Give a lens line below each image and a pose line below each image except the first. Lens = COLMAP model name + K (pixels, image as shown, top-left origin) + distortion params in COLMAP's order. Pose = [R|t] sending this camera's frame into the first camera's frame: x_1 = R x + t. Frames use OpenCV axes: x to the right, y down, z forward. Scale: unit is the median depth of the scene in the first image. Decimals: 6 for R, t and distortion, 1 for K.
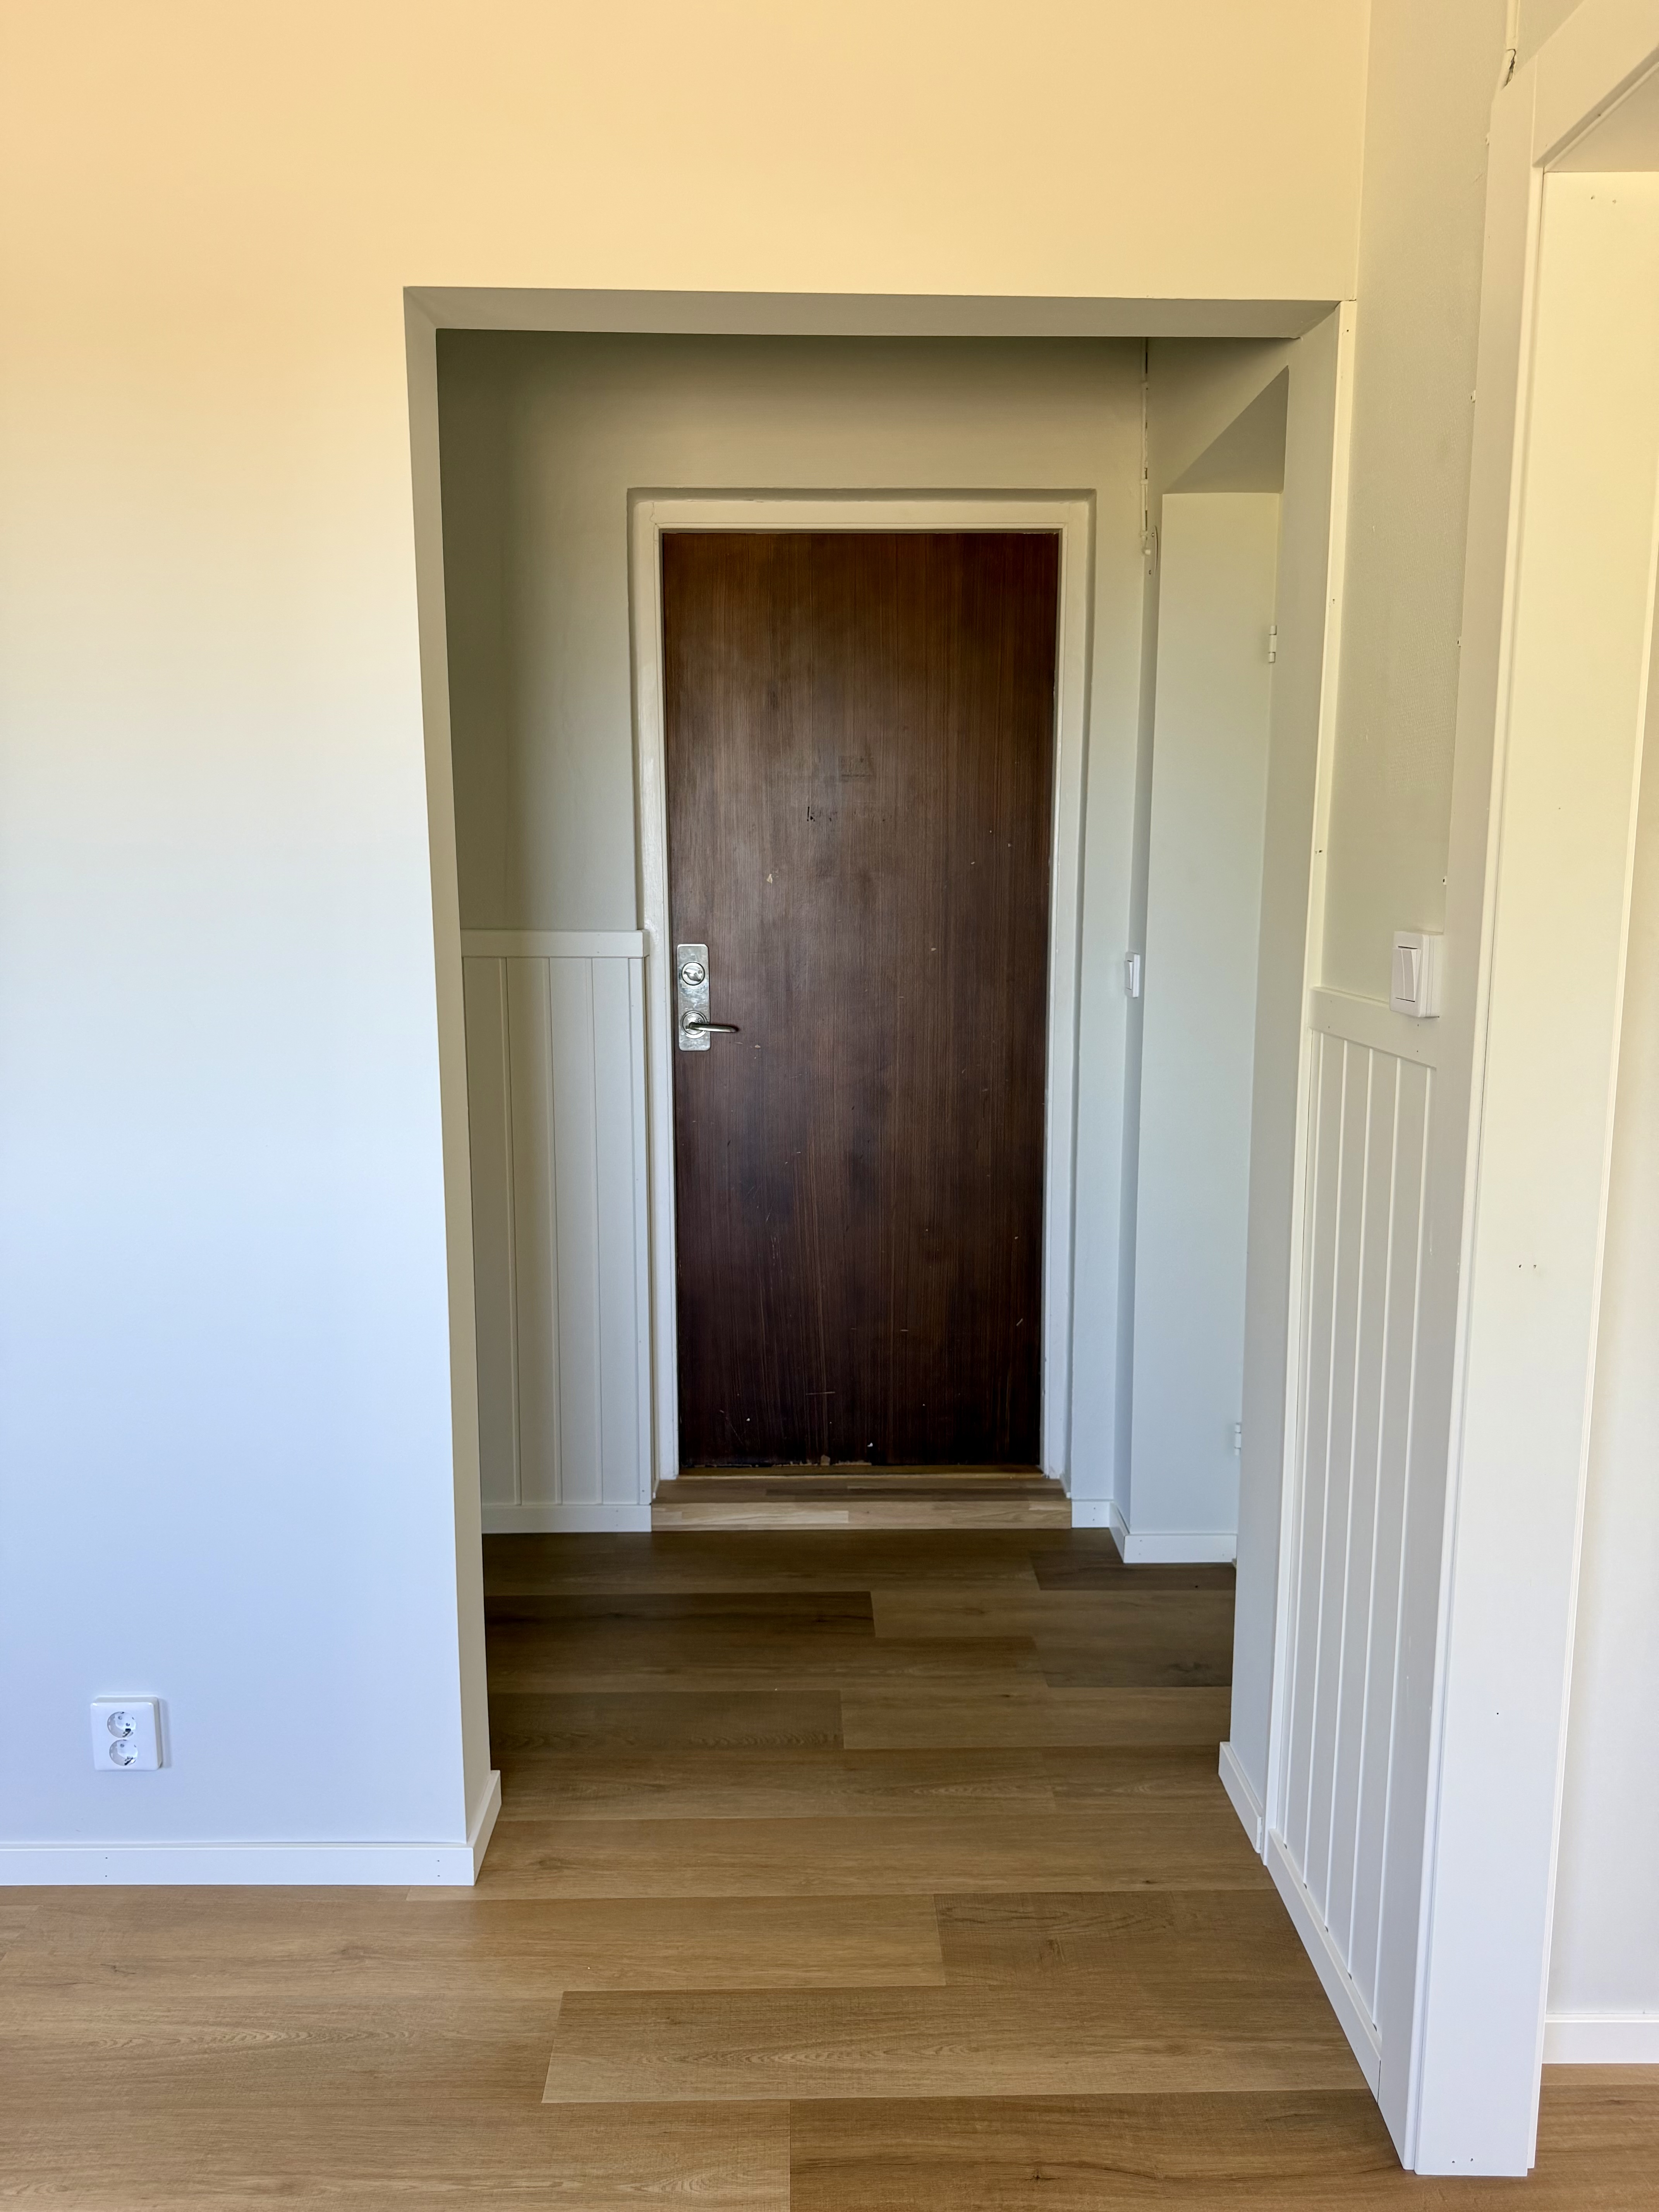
lens RADIAL K [[1567.9, 0, 833.4], [0, 1567.9, 1099.3], [0, 0, 1]] dist [0.049907, -0.066848]
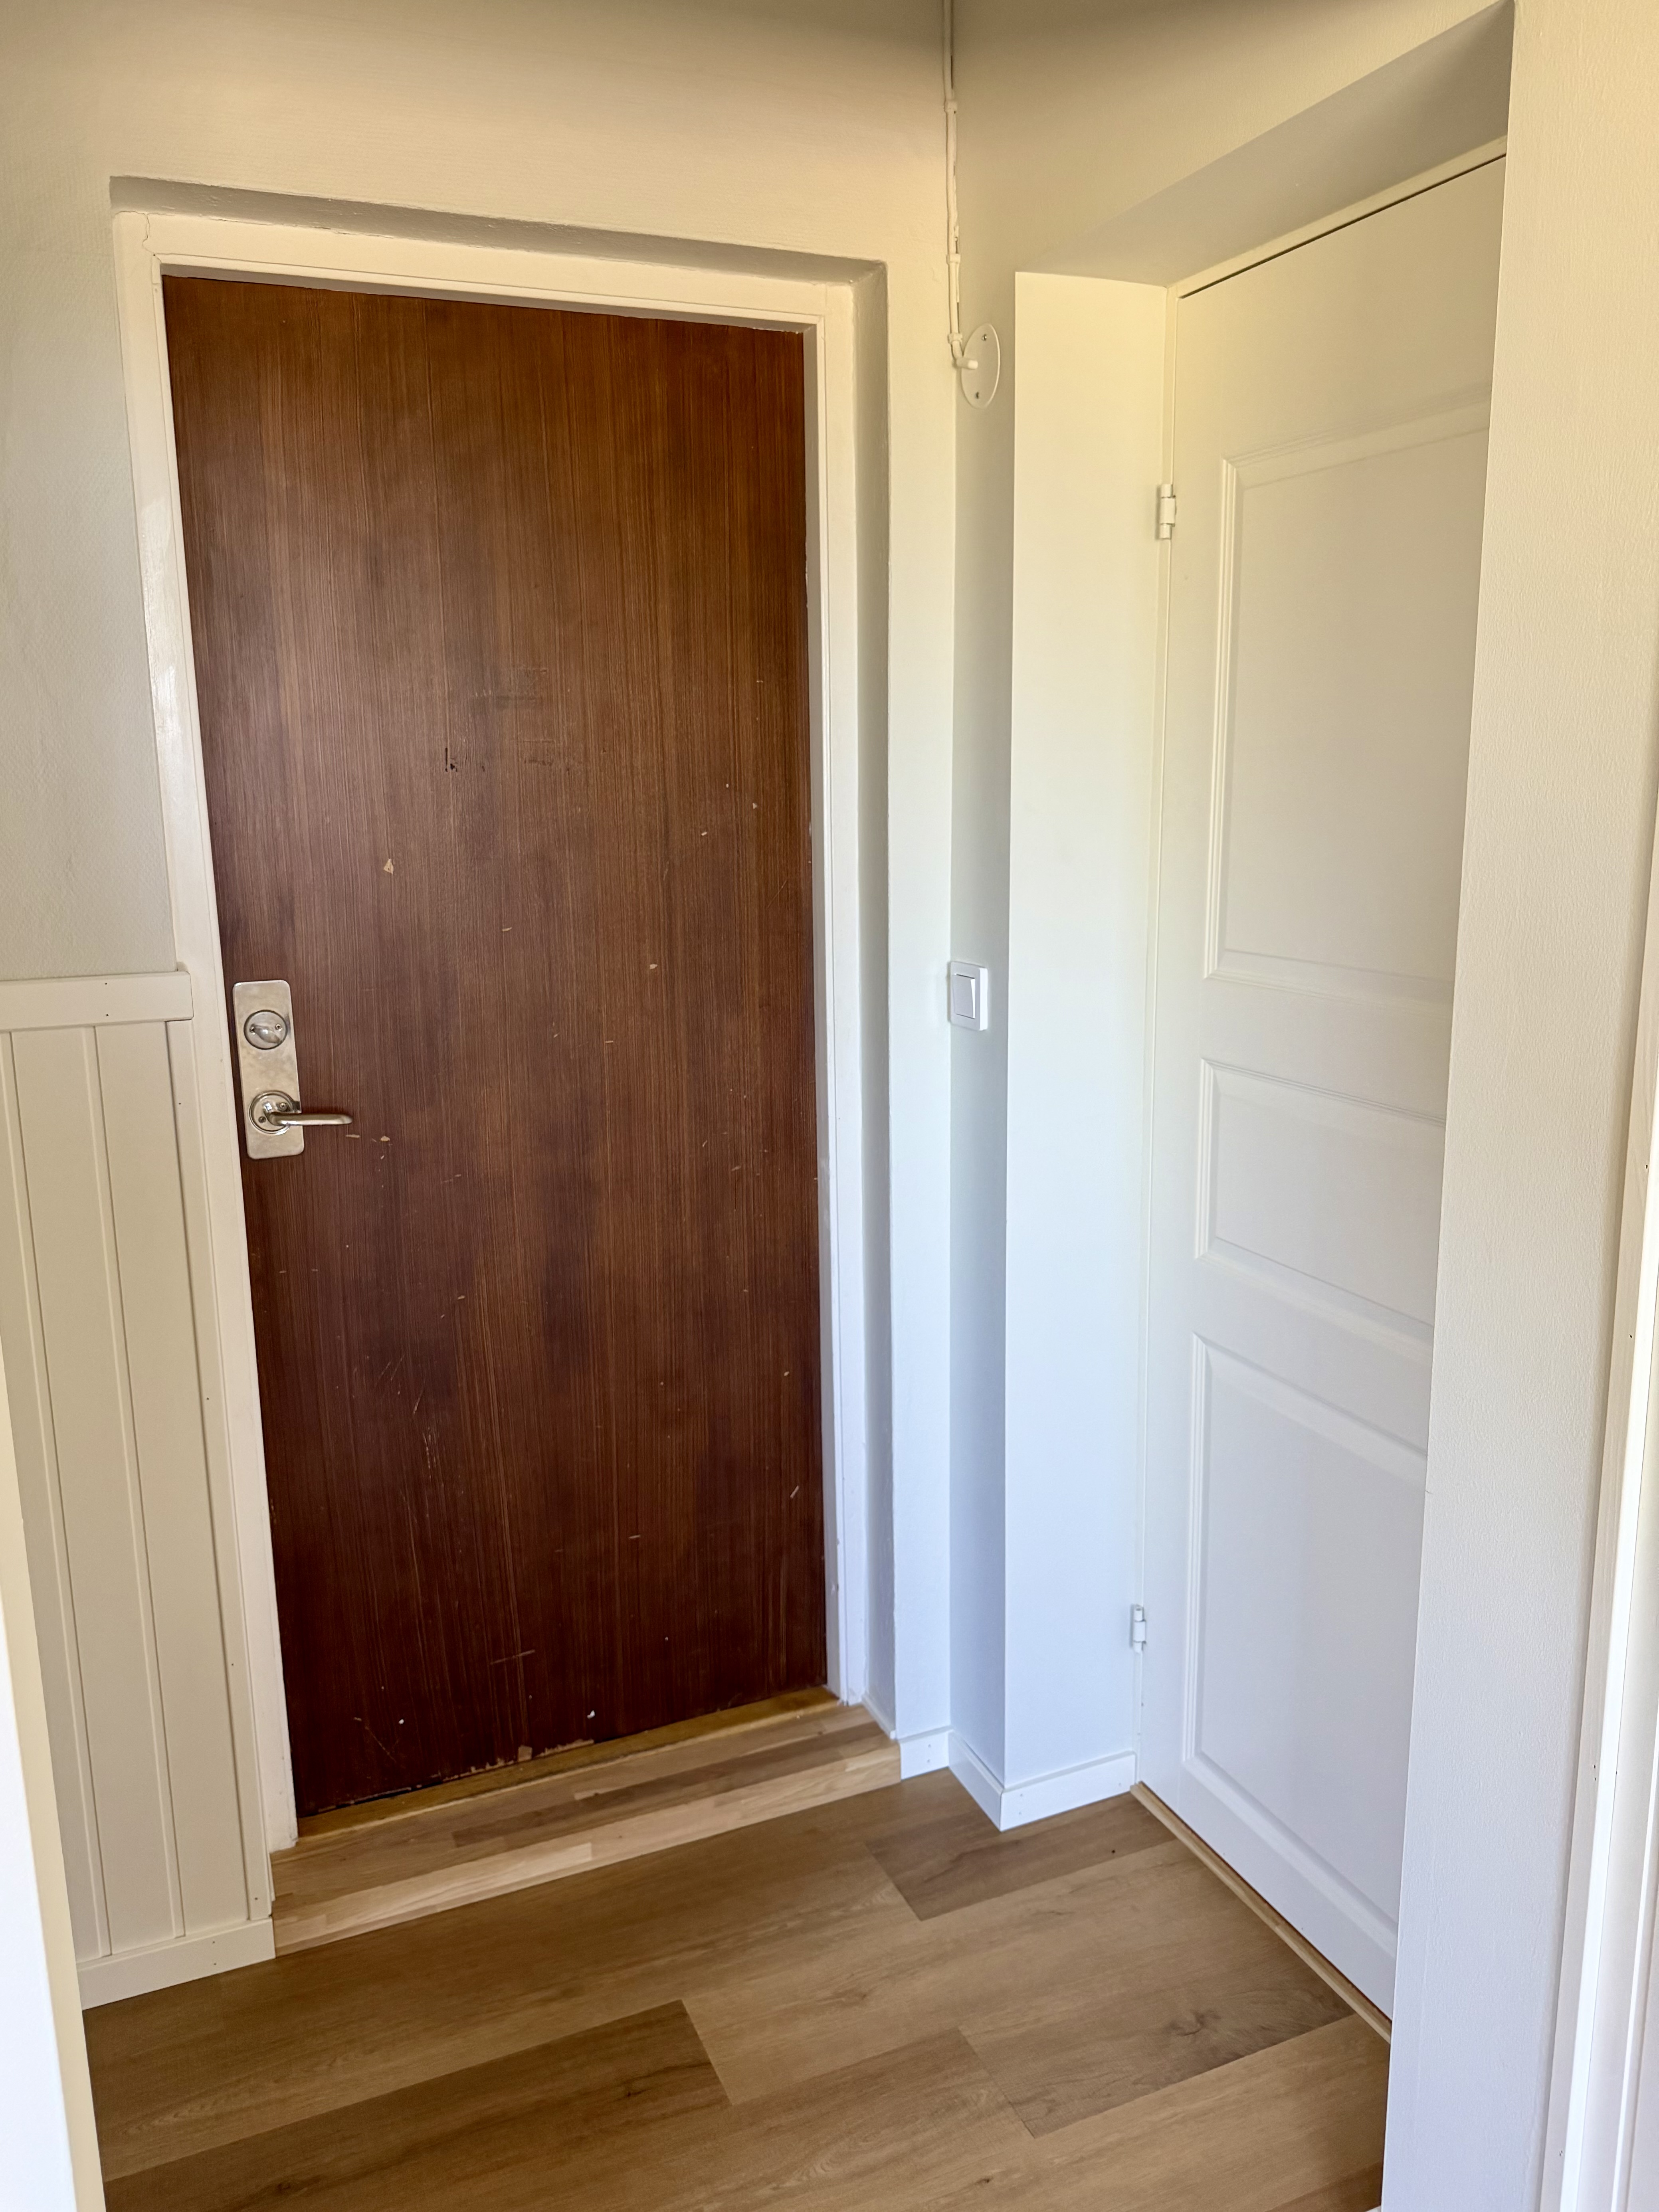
lens RADIAL K [[1628.1, 0, 802.7], [0, 1628.1, 1056.6], [0, 0, 1]] dist [0.038631, -0.052485]
pose [[0.924374, -0.081369, 0.372709, -0.134486], [0.069458, 0.996556, 0.045299, -0.084381], [-0.375111, -0.015986, 0.926842, 0.348587]]
